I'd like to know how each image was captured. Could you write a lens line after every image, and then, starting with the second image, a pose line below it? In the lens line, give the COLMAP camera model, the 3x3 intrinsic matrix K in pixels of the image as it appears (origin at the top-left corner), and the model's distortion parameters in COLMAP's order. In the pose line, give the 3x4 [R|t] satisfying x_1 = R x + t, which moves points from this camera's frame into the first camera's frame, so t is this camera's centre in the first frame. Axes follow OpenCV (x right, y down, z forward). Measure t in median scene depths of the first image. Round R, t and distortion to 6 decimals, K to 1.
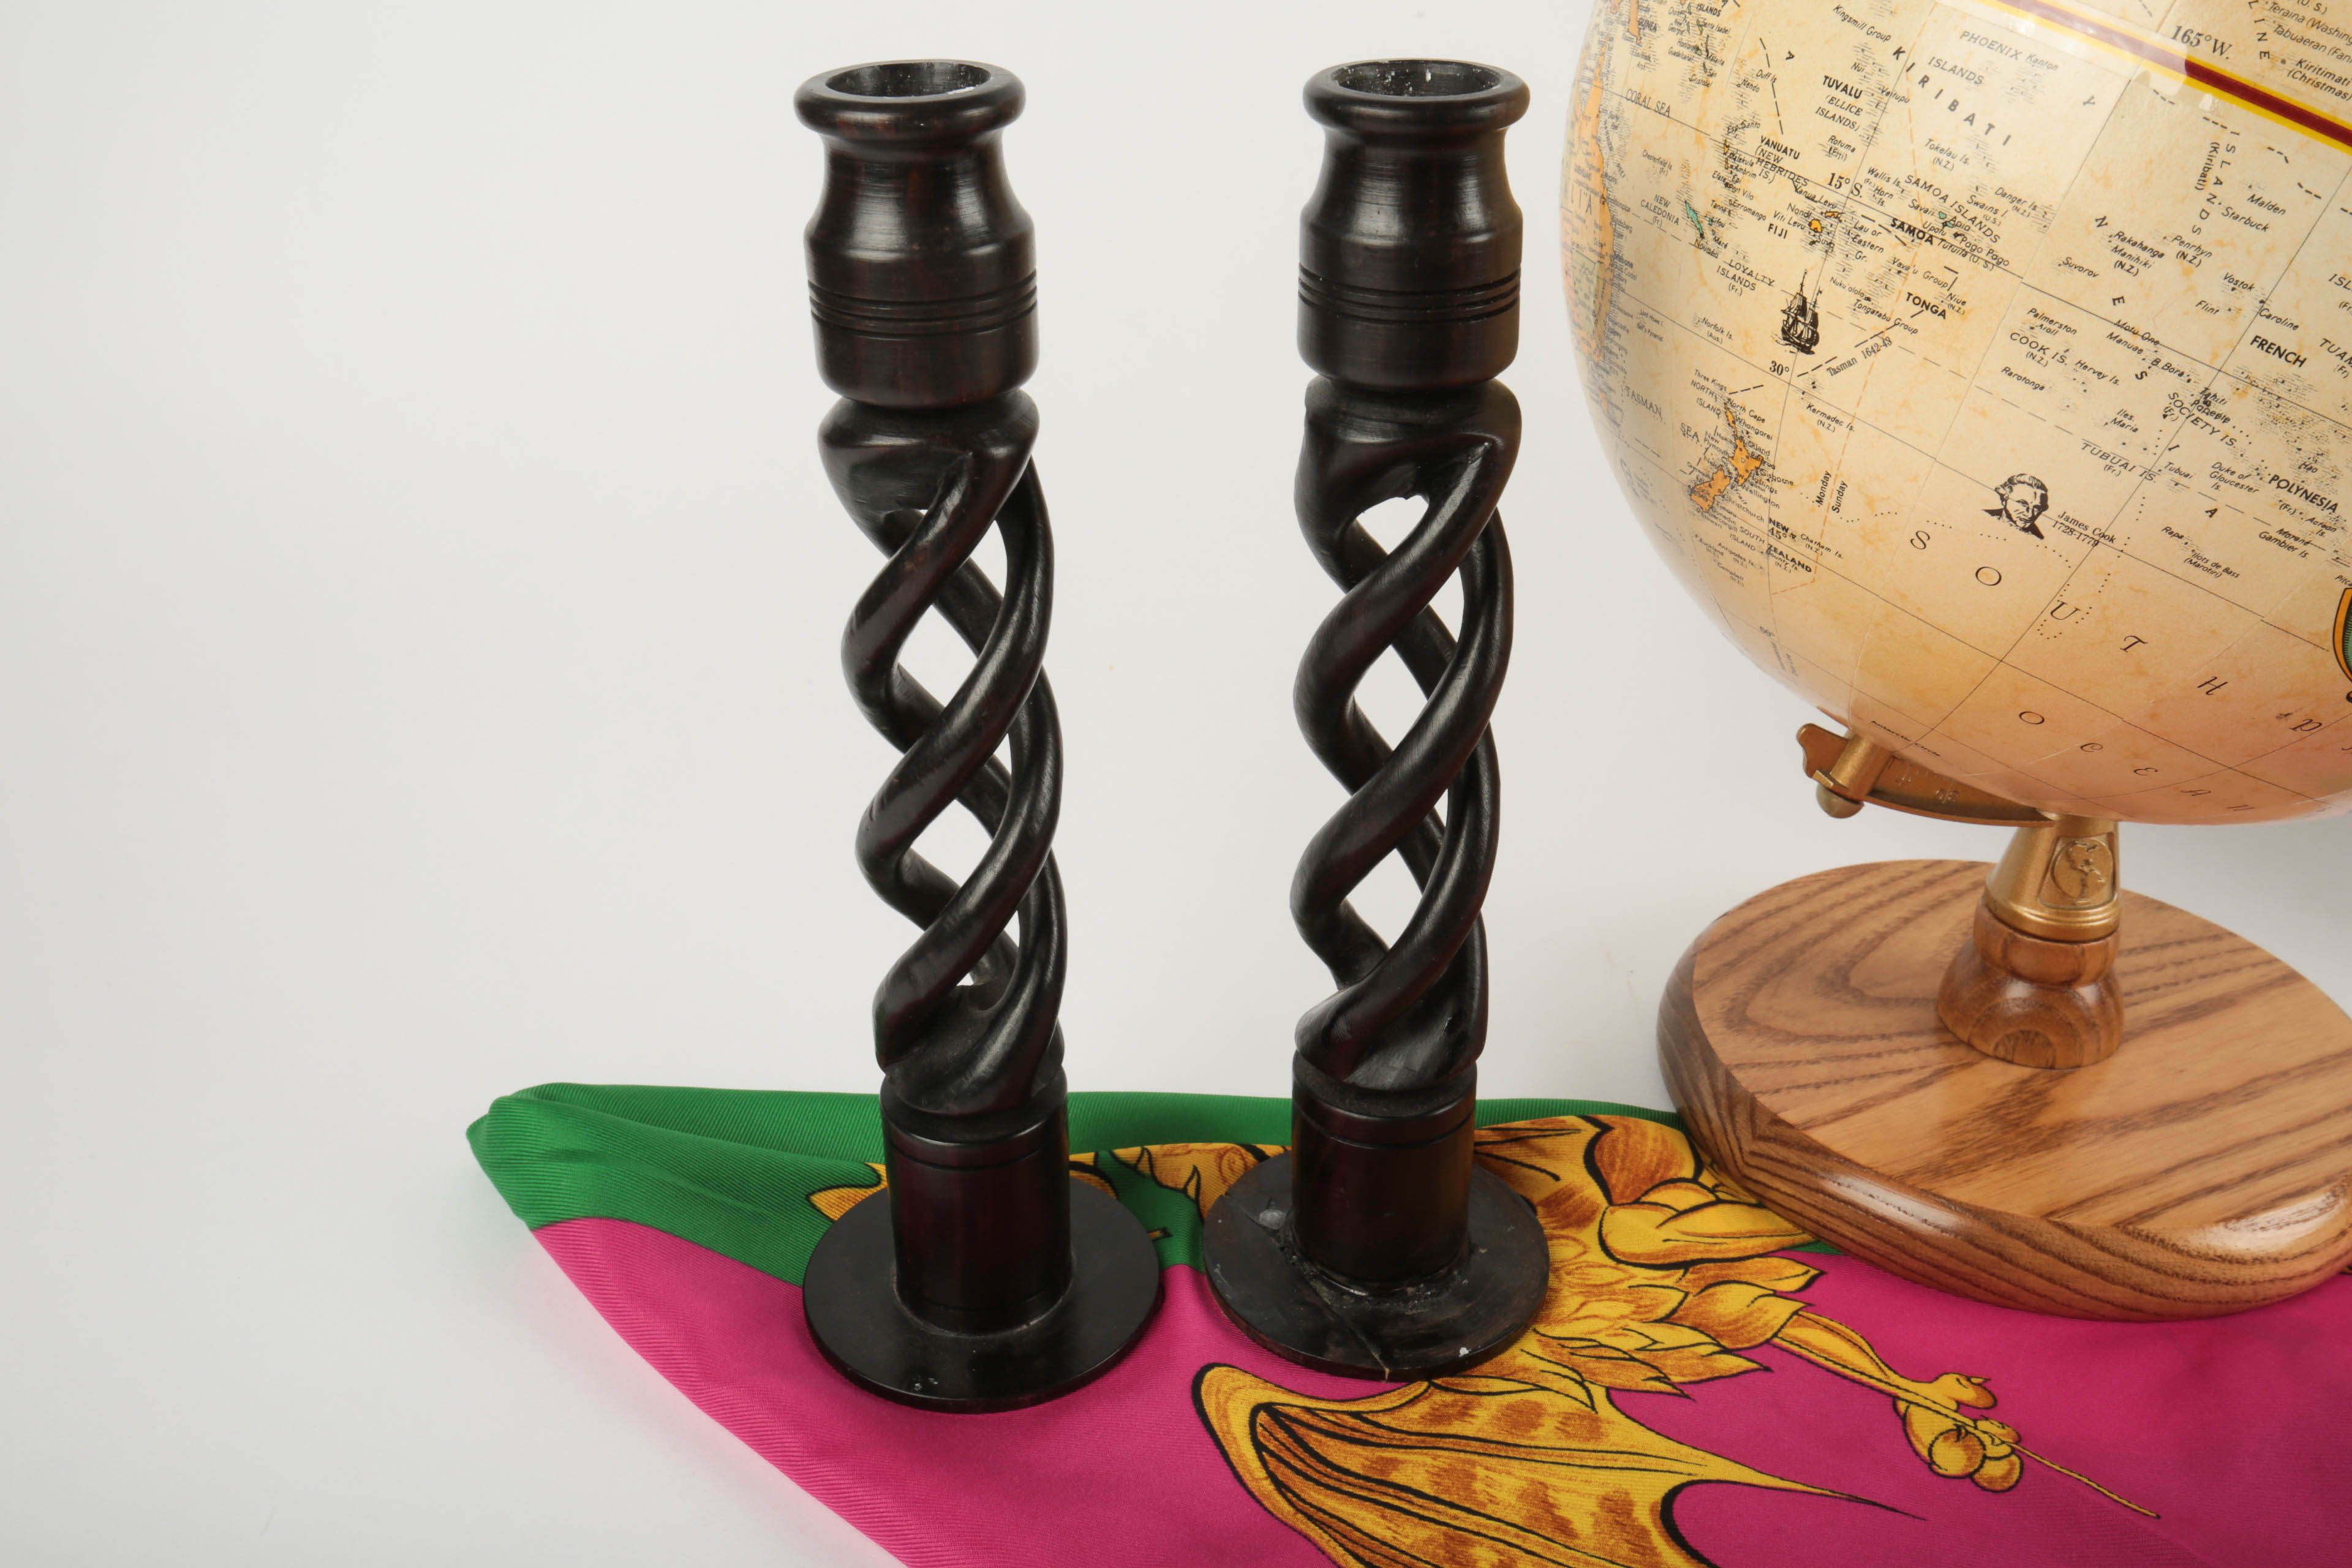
lens RADIAL K [[2327.6, 0, 1212.4], [0, 2327.6, 822.3], [0, 0, 1]] dist [0.047859, 0.000000]
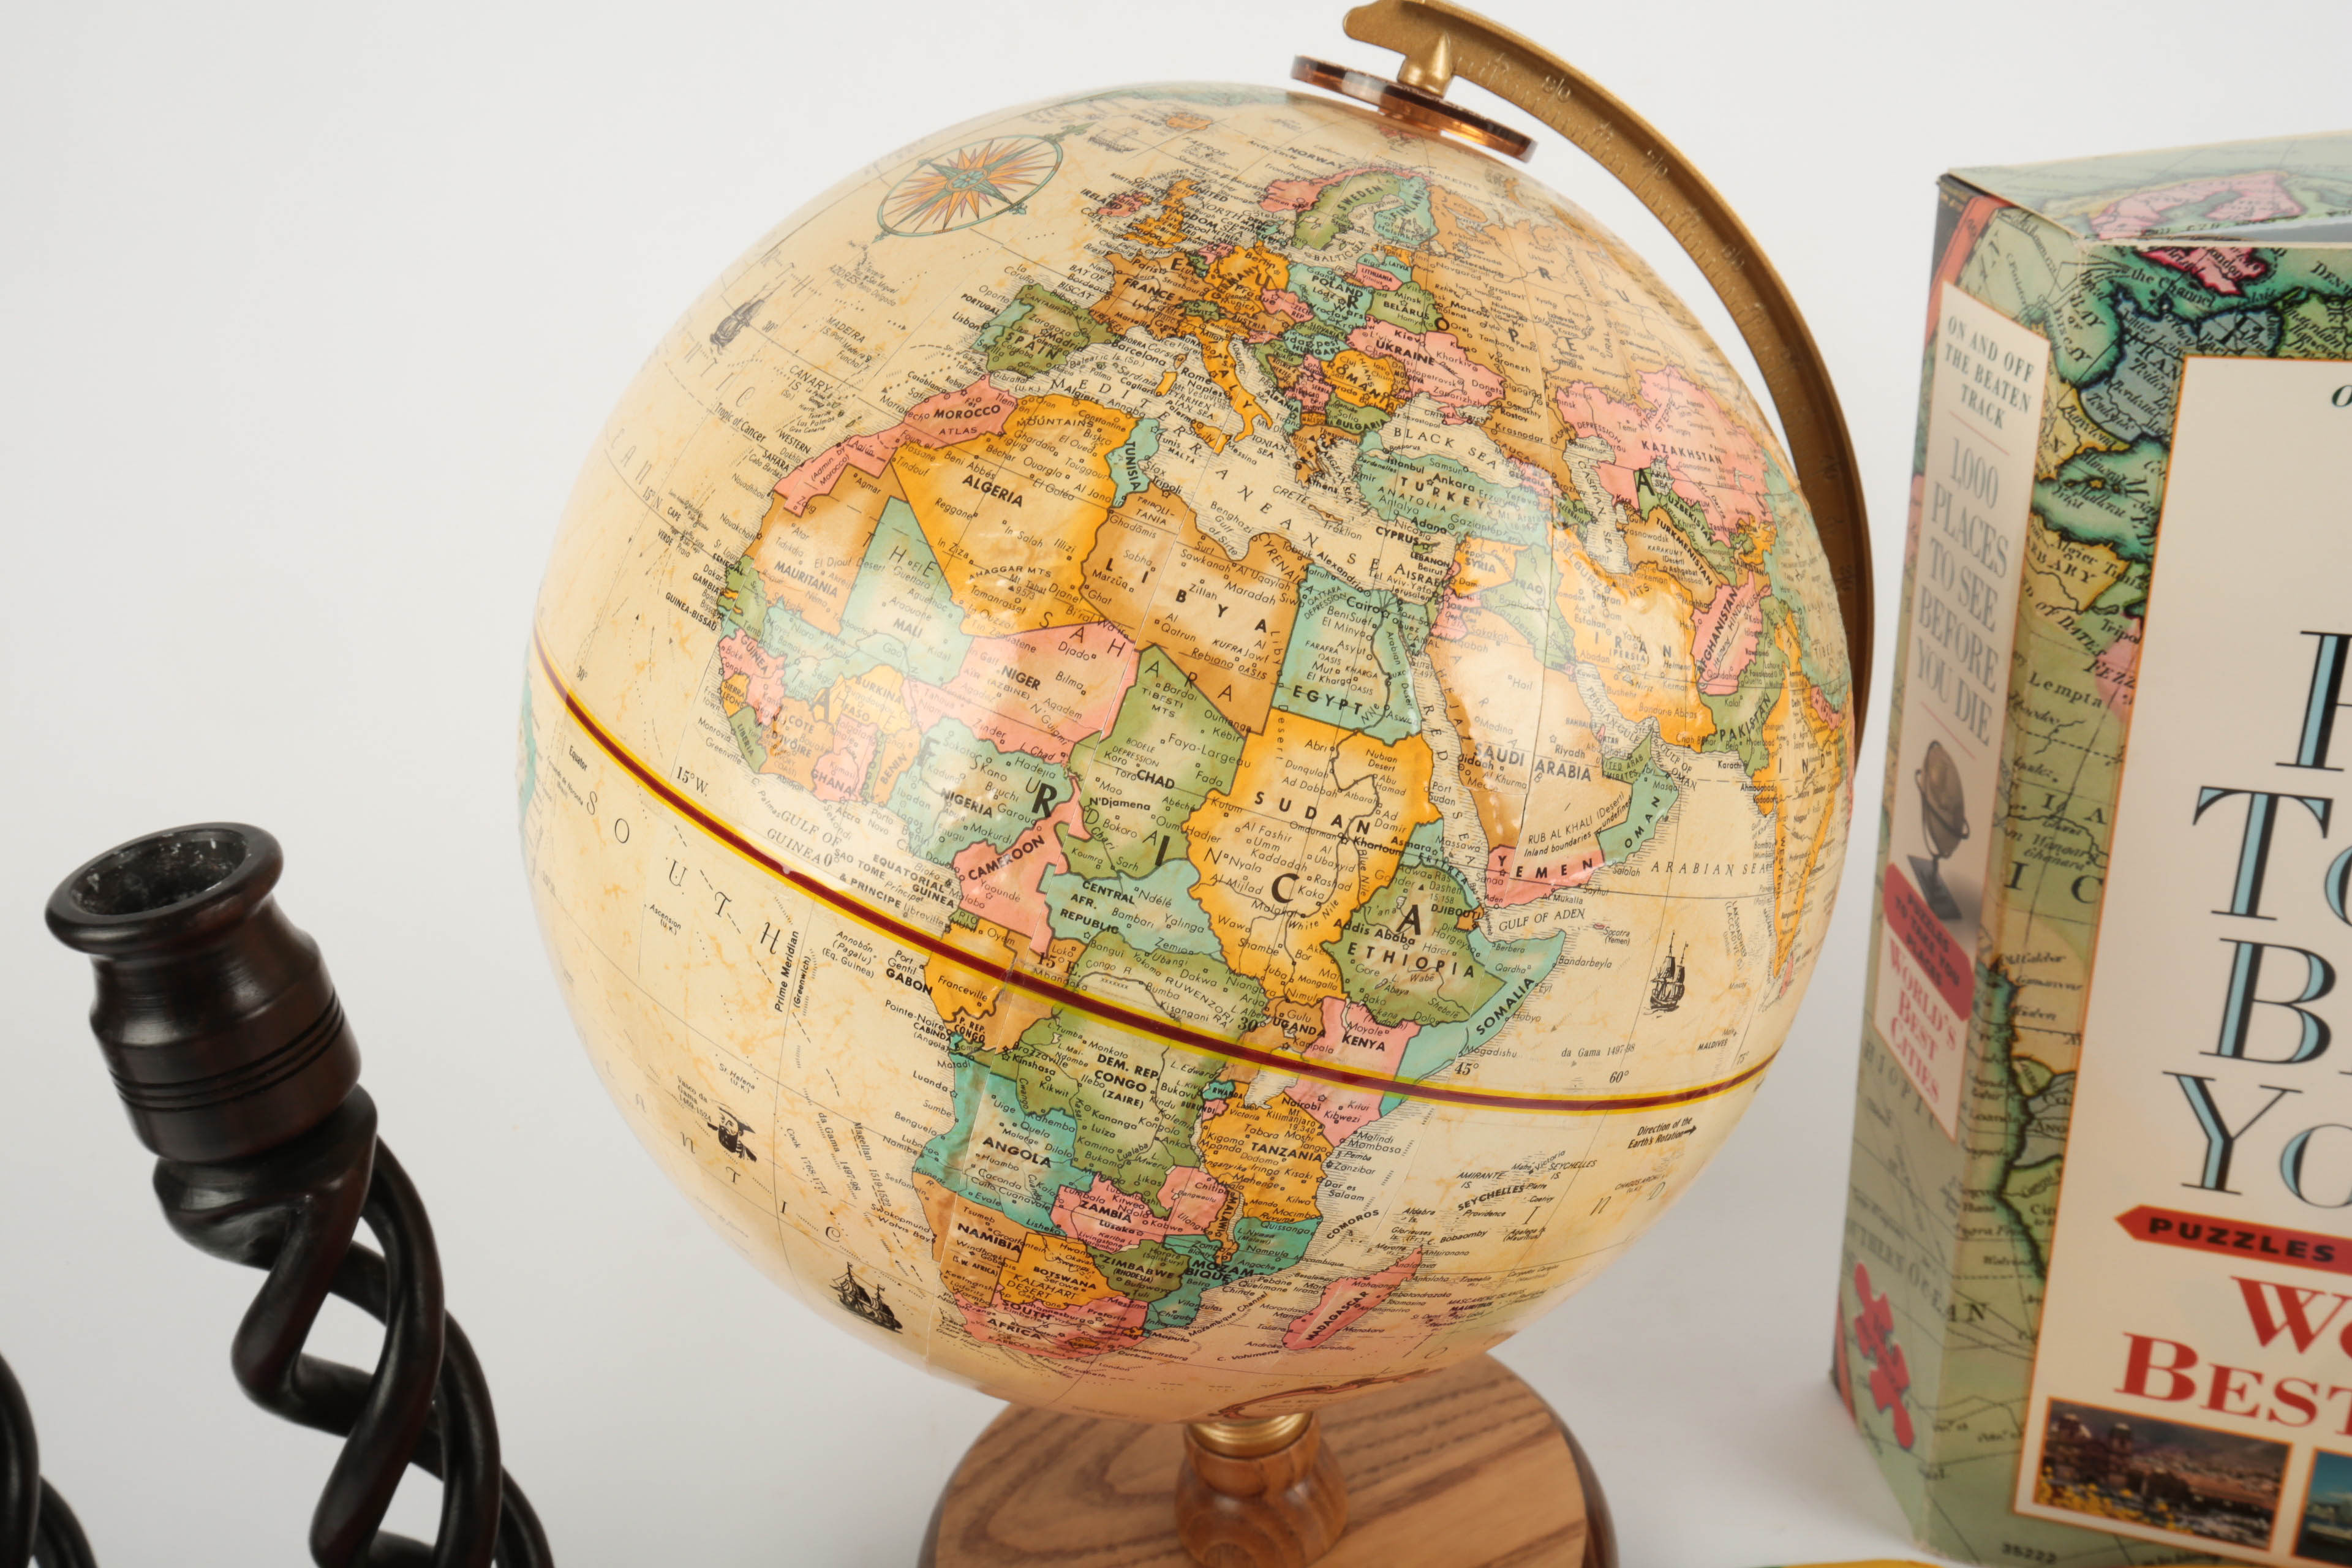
lens RADIAL K [[2307.5, 0, 1172.0], [0, 2307.5, 748.0], [0, 0, 1]] dist [0.040643, 0.000000]
pose [[0.993847, -0.102947, -0.040855, 0.570551], [0.099676, 0.992164, -0.075338, -0.245002], [0.048291, 0.070802, 0.996321, 0.006981]]
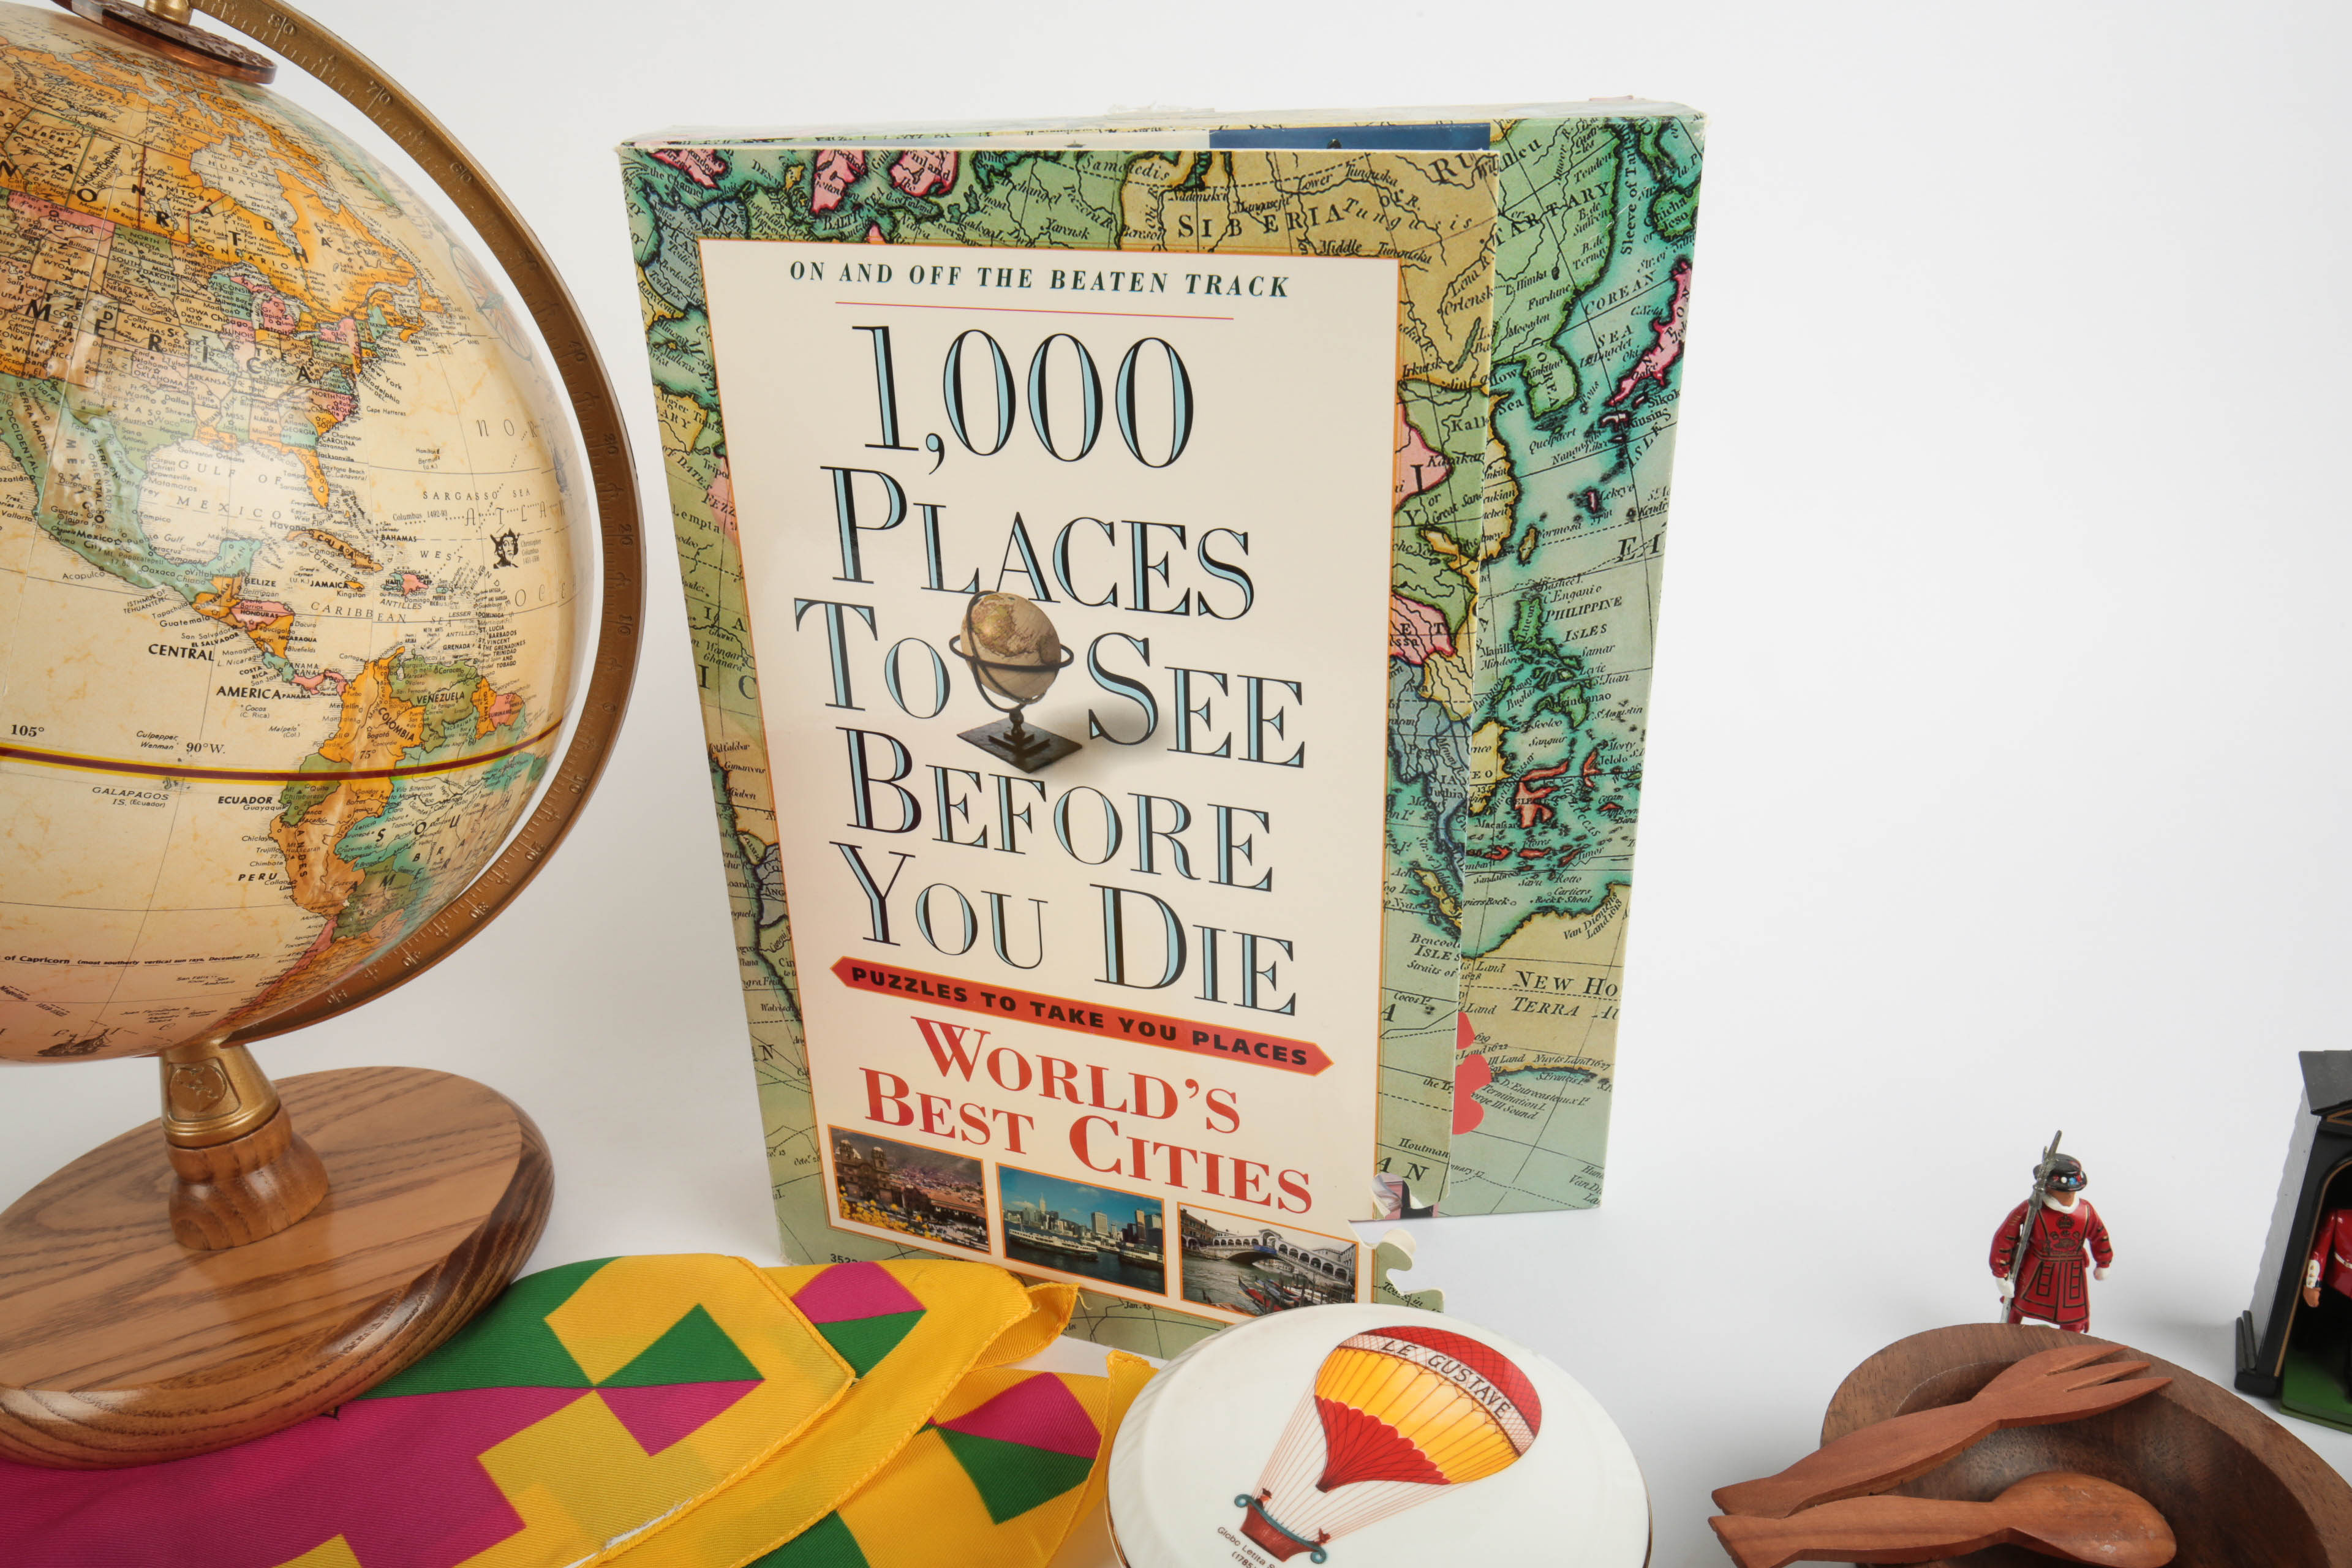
lens RADIAL K [[1817.5, 0, 1133.5], [0, 1817.5, 733.5], [0, 0, 1]] dist [0.004517, -0.003139]
pose [[0.997855, -0.054646, -0.036049, 1.275726], [0.049129, 0.989027, -0.139326, -0.006989], [0.043267, 0.137256, 0.989590, 0.059280]]
